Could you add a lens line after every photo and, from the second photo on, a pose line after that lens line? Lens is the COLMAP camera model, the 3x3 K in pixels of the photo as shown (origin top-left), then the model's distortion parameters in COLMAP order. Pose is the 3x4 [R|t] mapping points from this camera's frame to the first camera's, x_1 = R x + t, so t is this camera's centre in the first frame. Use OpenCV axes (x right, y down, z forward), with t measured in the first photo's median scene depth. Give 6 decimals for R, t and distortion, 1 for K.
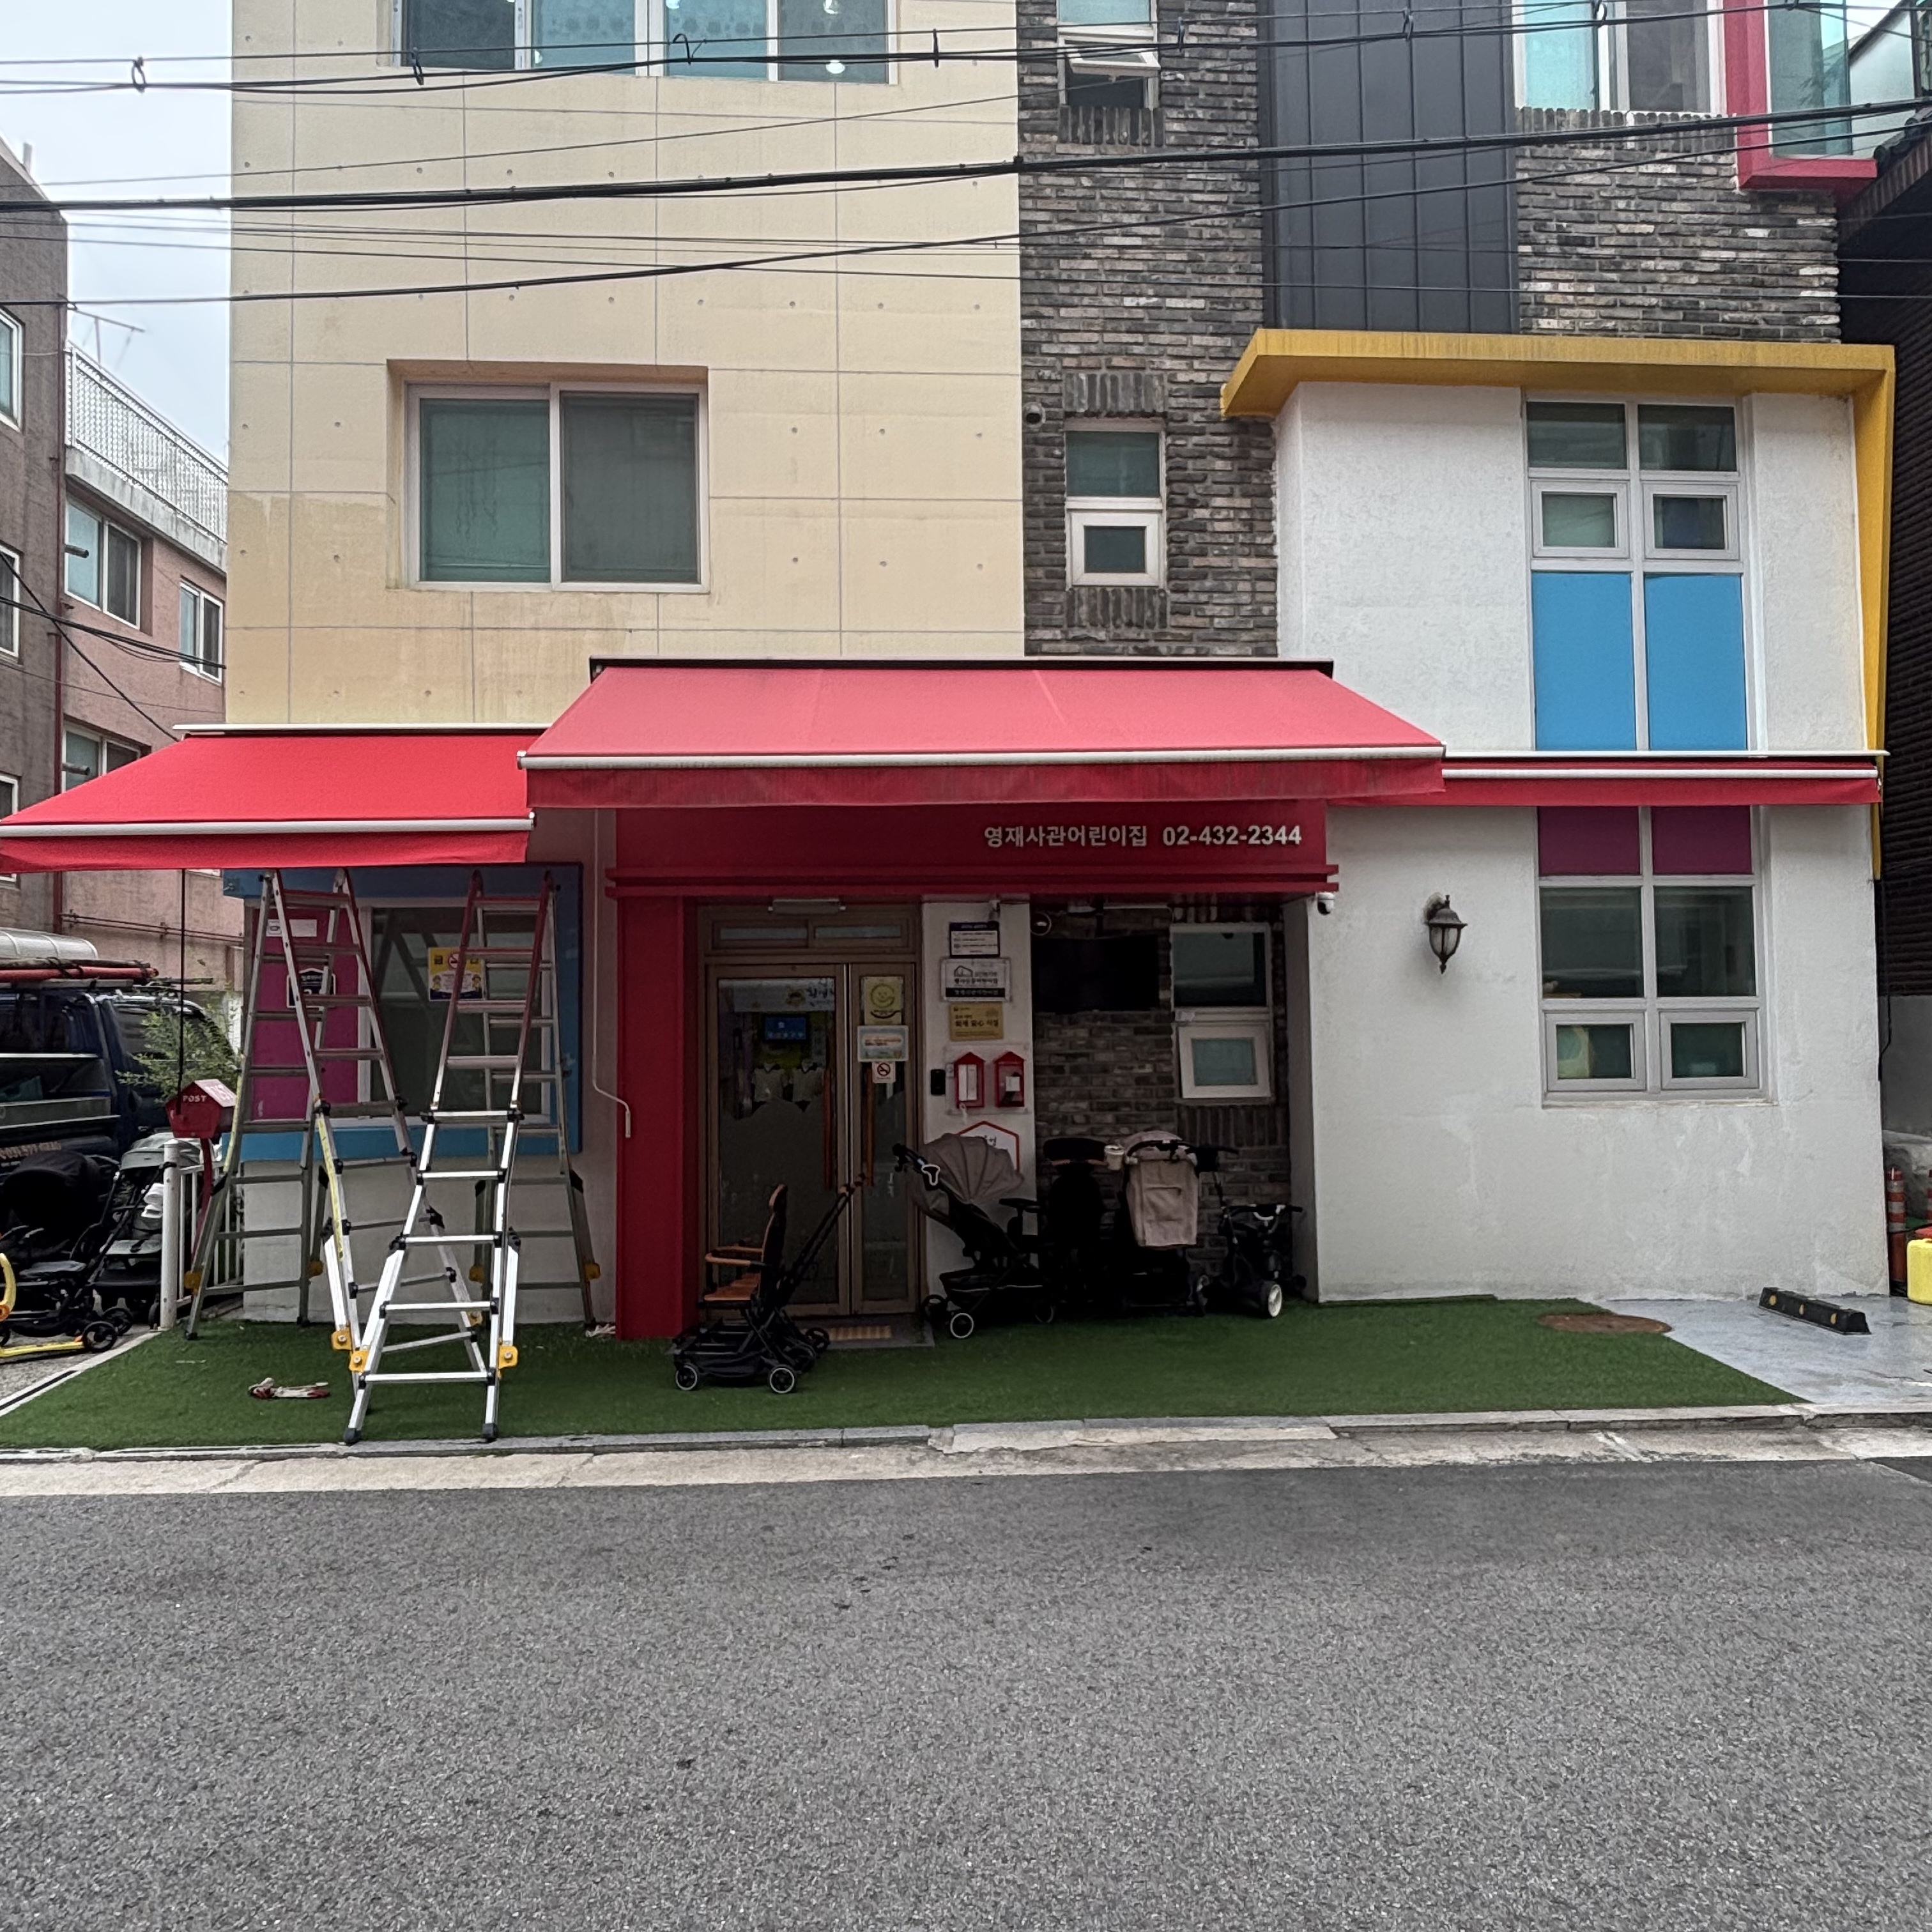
lens RADIAL K [[1395.1, 0, 973.0], [0, 1395.1, 961.8], [0, 0, 1]] dist [0.049649, -0.079422]
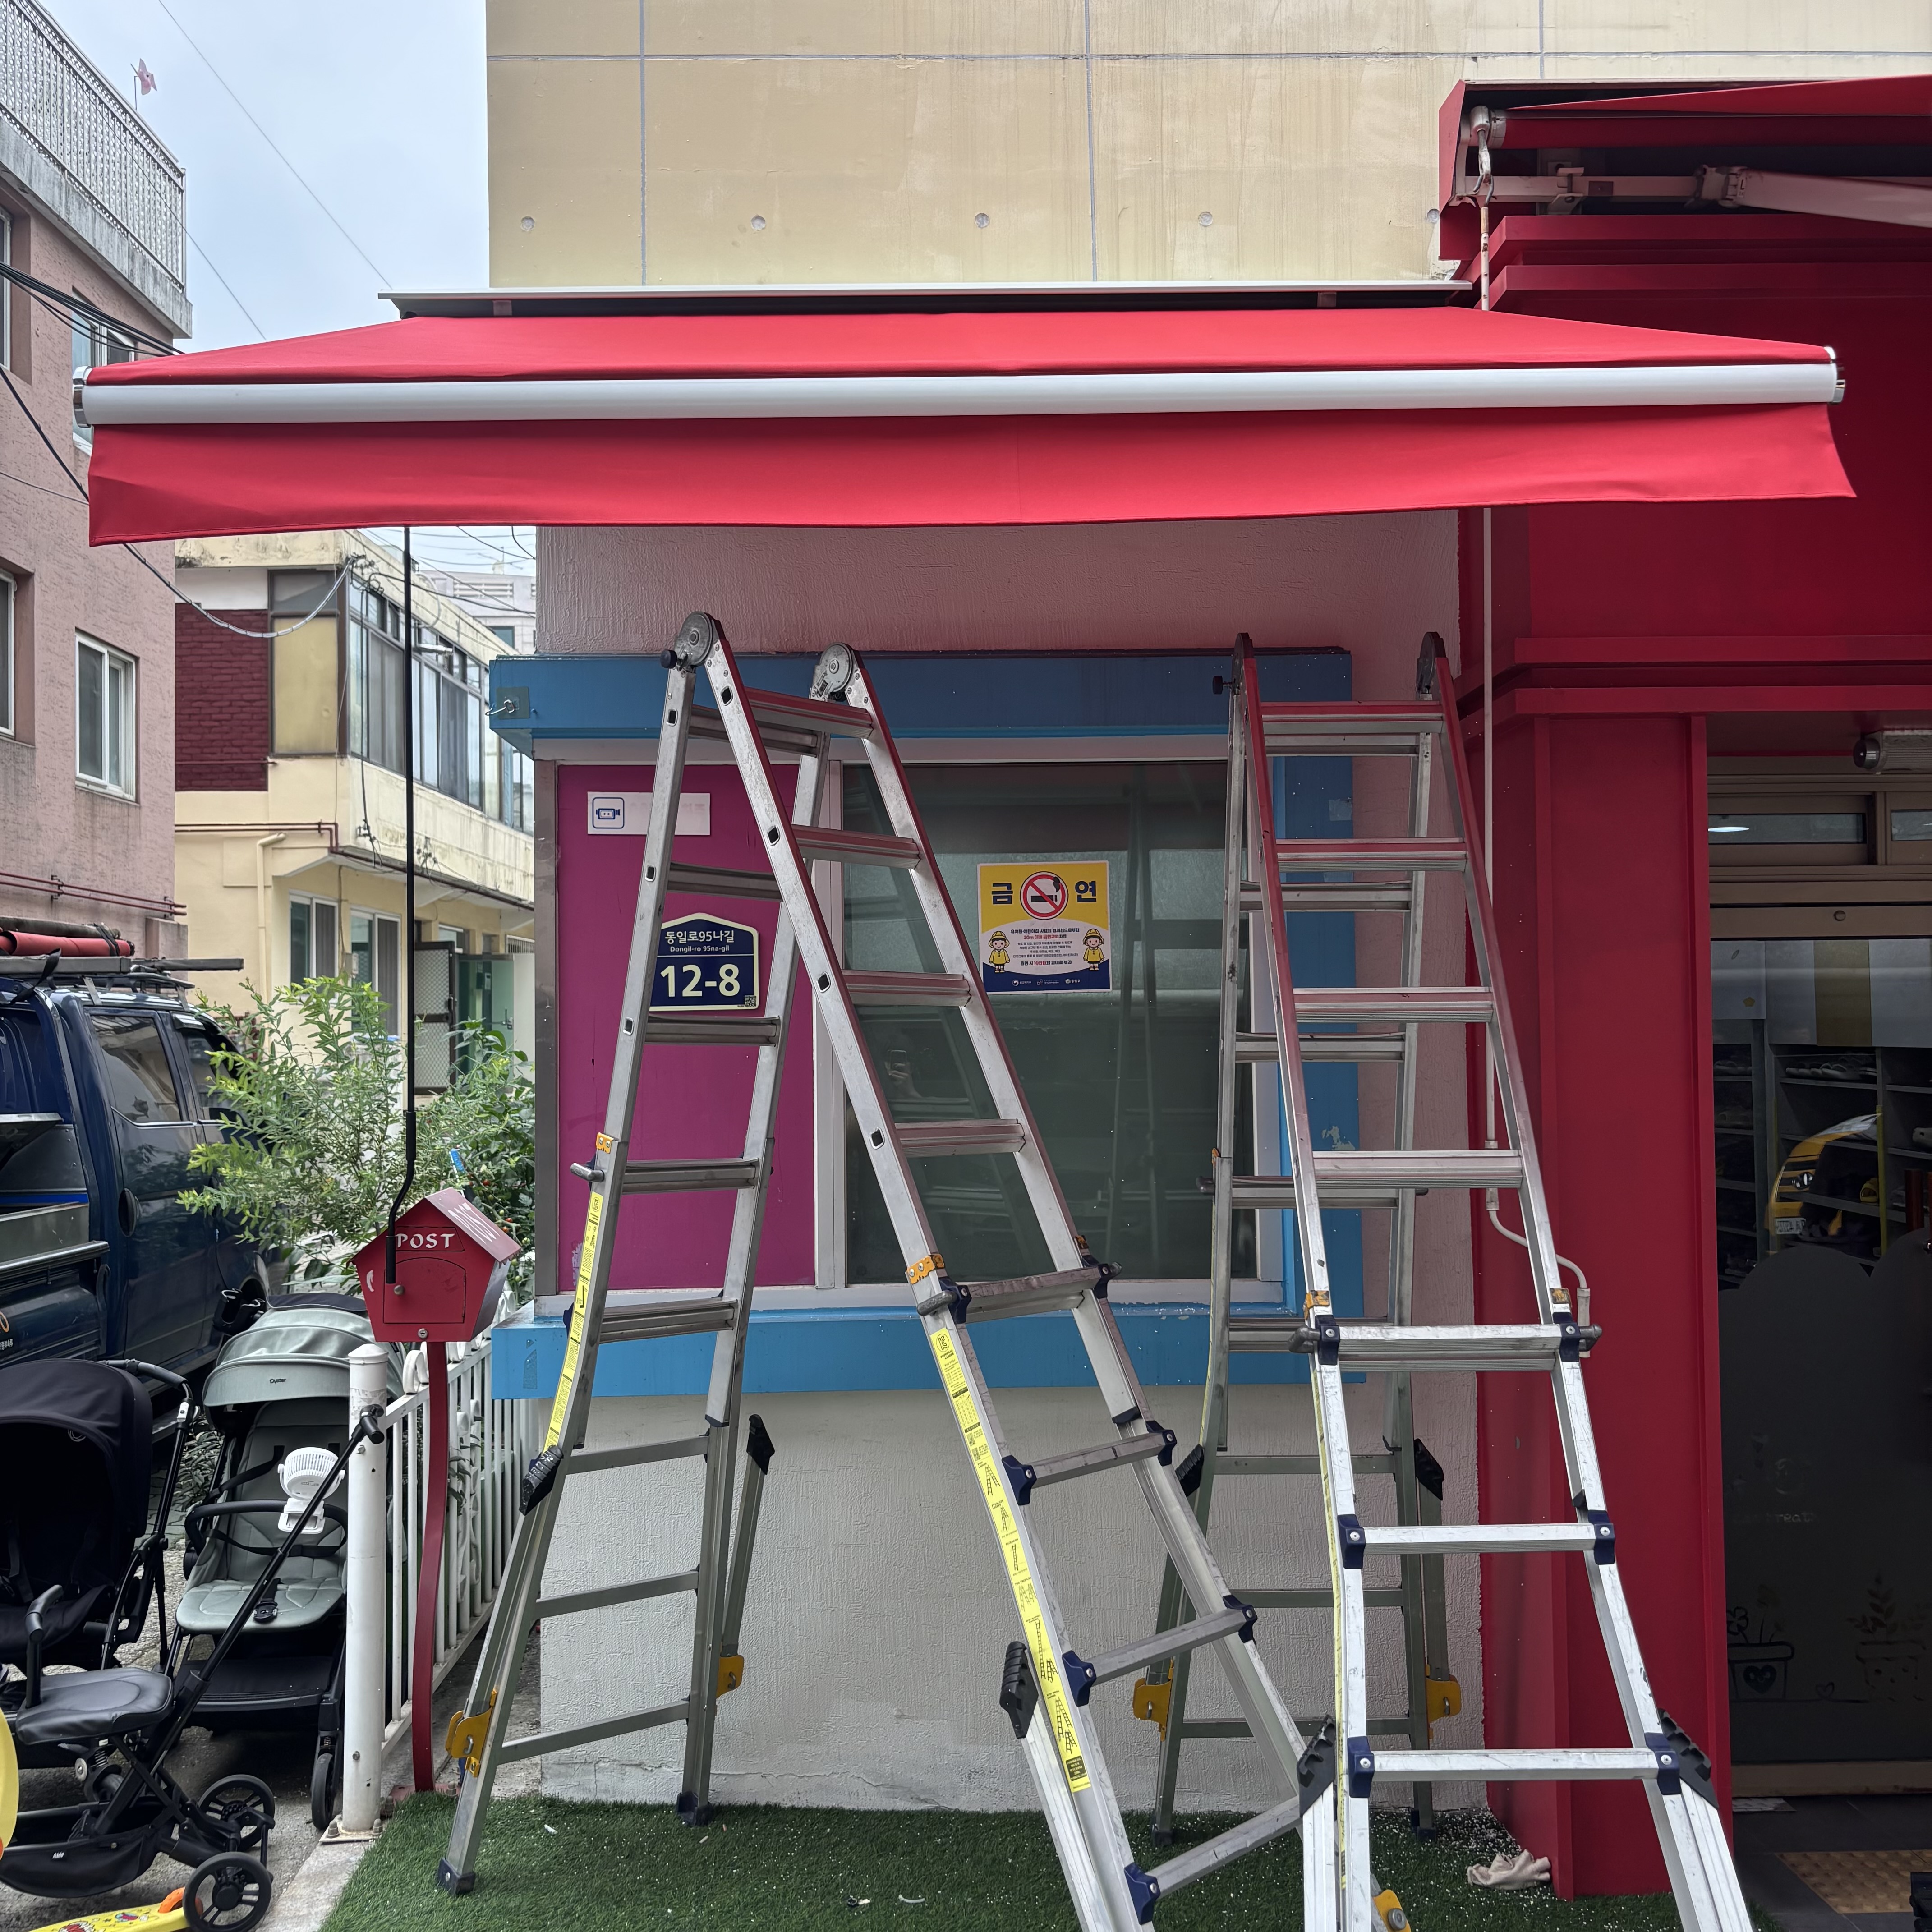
lens RADIAL K [[1939.4, 0, 960.2], [0, 1939.4, 975.1], [0, 0, 1]] dist [0.045702, -0.022301]
pose [[0.999147, -0.000004, -0.041305, -0.361164], [0.000295, 0.999975, 0.007038, 0.017749], [0.041304, -0.007045, 0.999122, 0.434170]]
